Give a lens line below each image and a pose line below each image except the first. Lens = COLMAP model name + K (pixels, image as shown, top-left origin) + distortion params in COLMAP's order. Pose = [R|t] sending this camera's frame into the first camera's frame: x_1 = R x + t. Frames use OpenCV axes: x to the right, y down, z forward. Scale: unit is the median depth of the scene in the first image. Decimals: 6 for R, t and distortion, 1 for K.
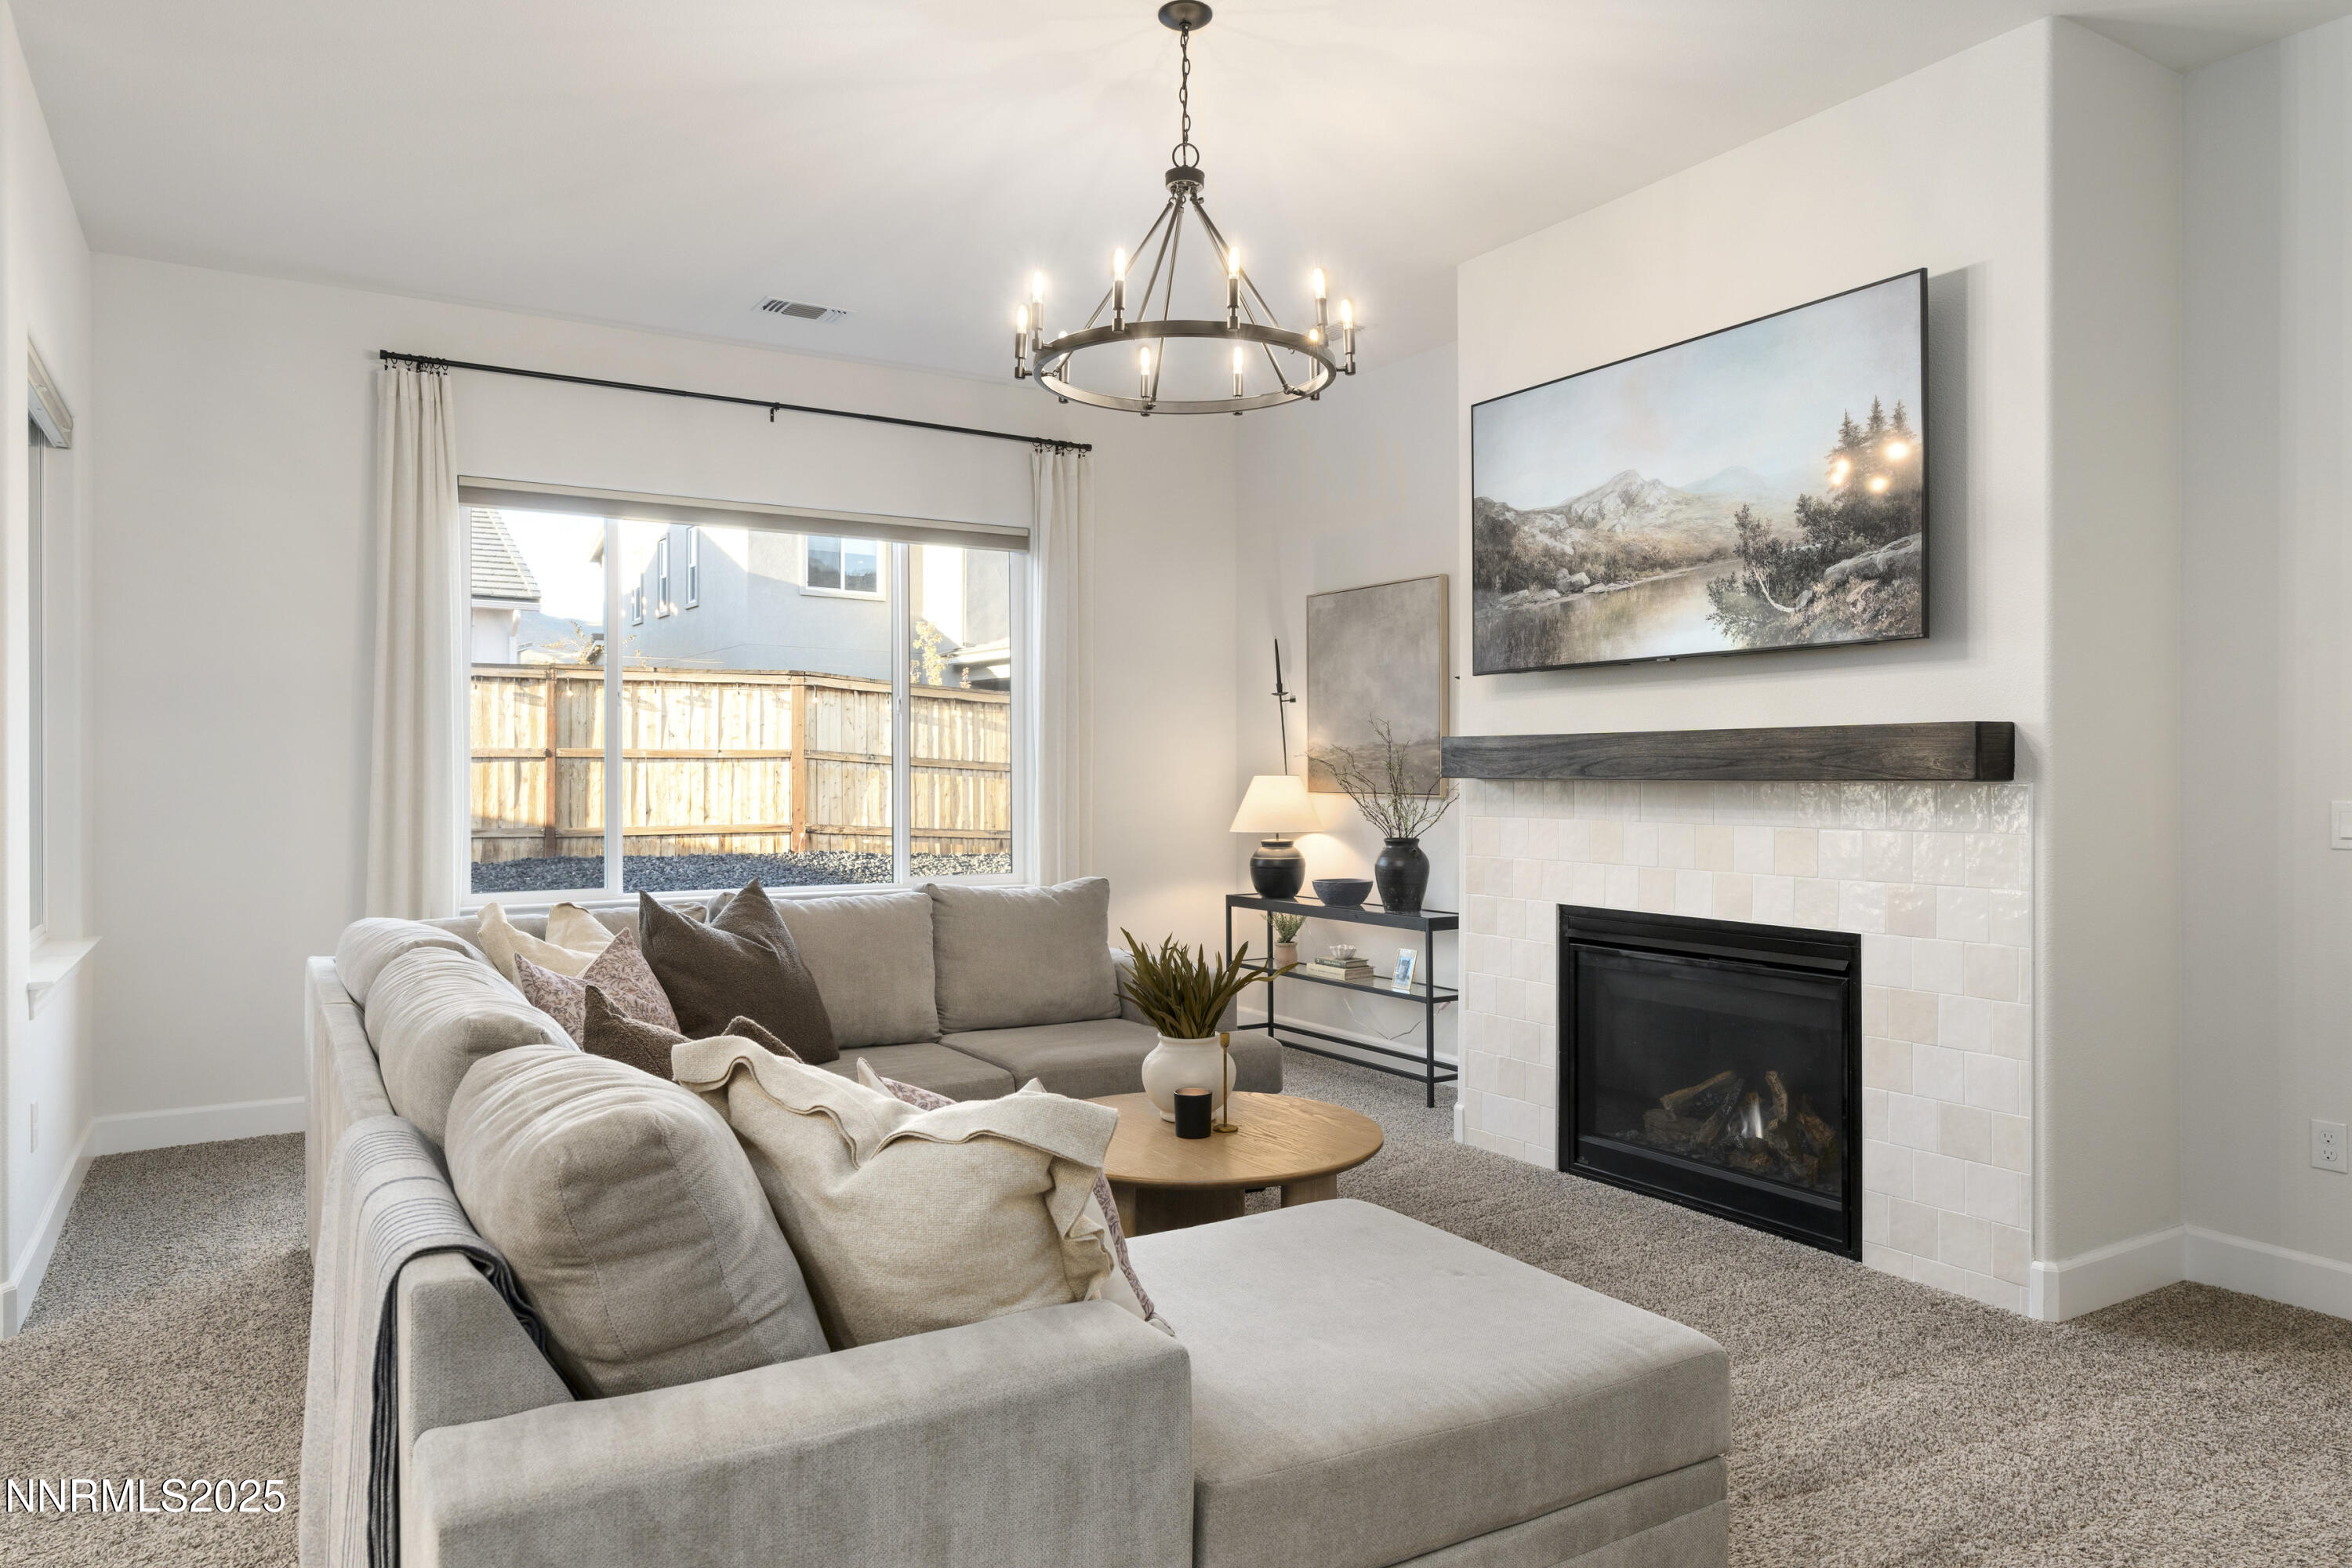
lens RADIAL K [[1473.2, 0, 1170.5], [0, 1473.2, 778.5], [0, 0, 1]] dist [0.004364, 0.000094]
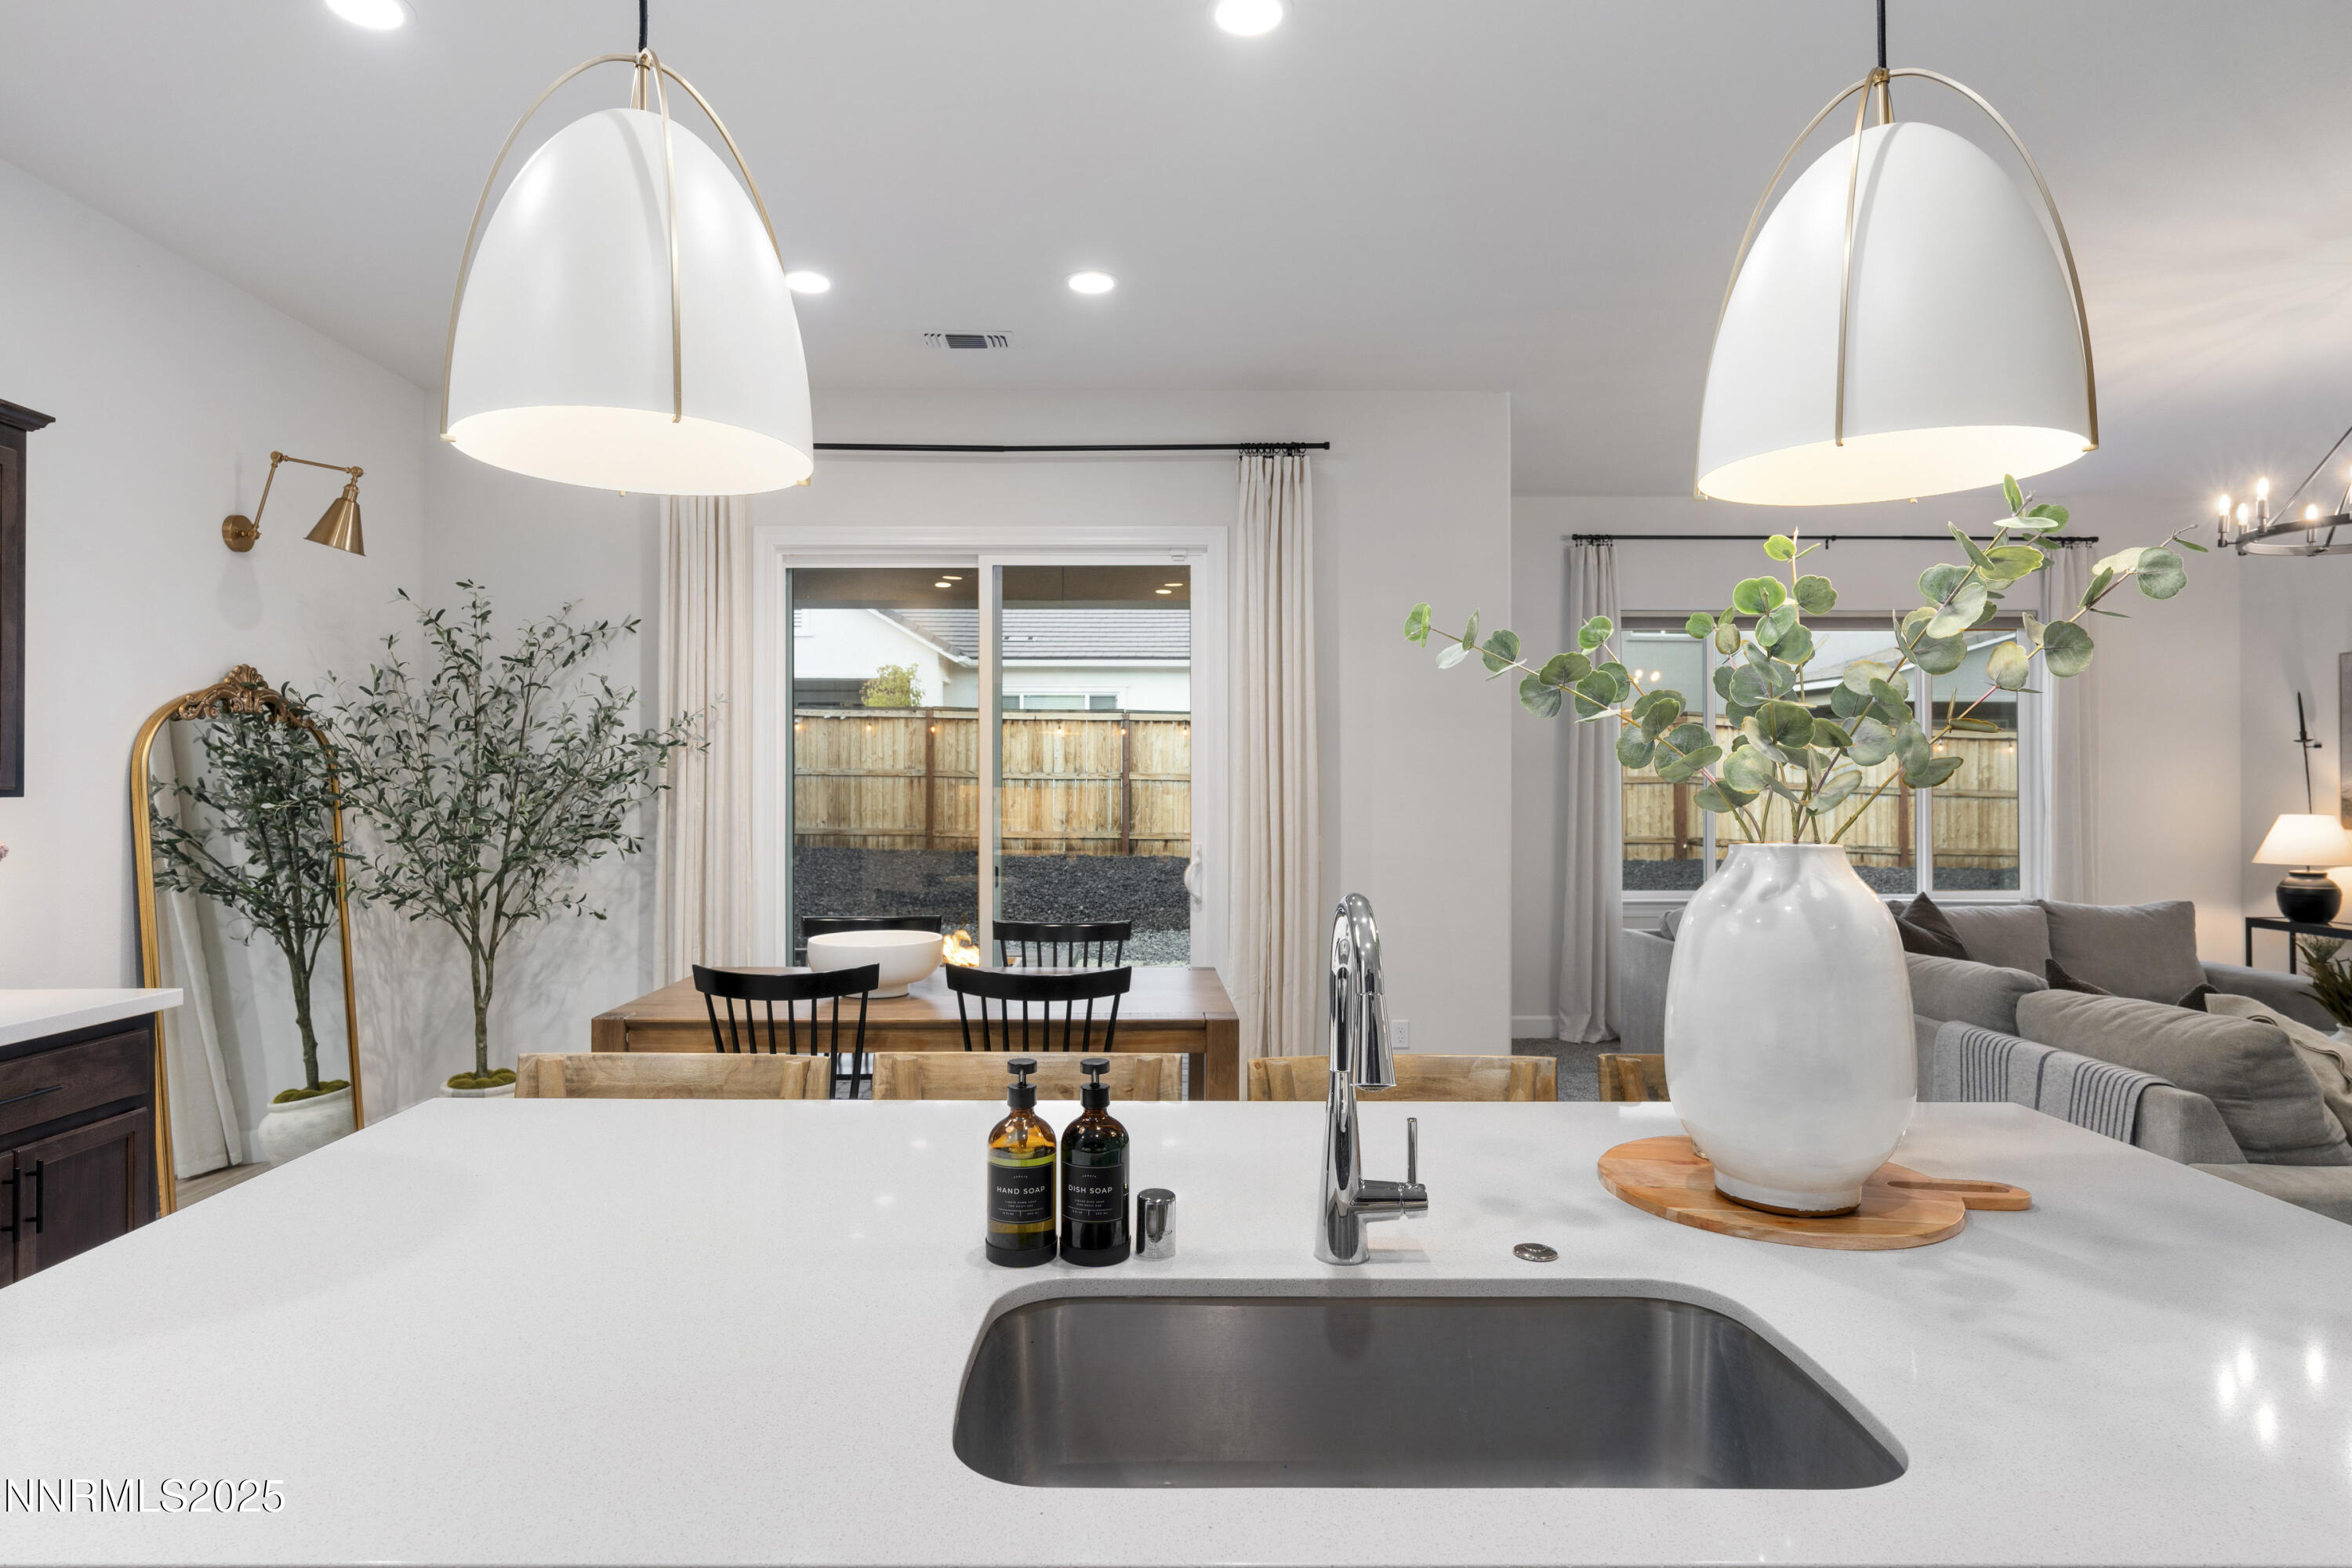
lens RADIAL K [[1266.5, 0, 1186.6], [0, 1266.5, 792.9], [0, 0, 1]] dist [0.004876, 0.000589]
pose [[0.862353, 0.002559, -0.506300, -0.177739], [-0.000907, 0.999993, 0.003509, -0.021316], [0.506306, -0.002566, 0.862350, -0.283896]]
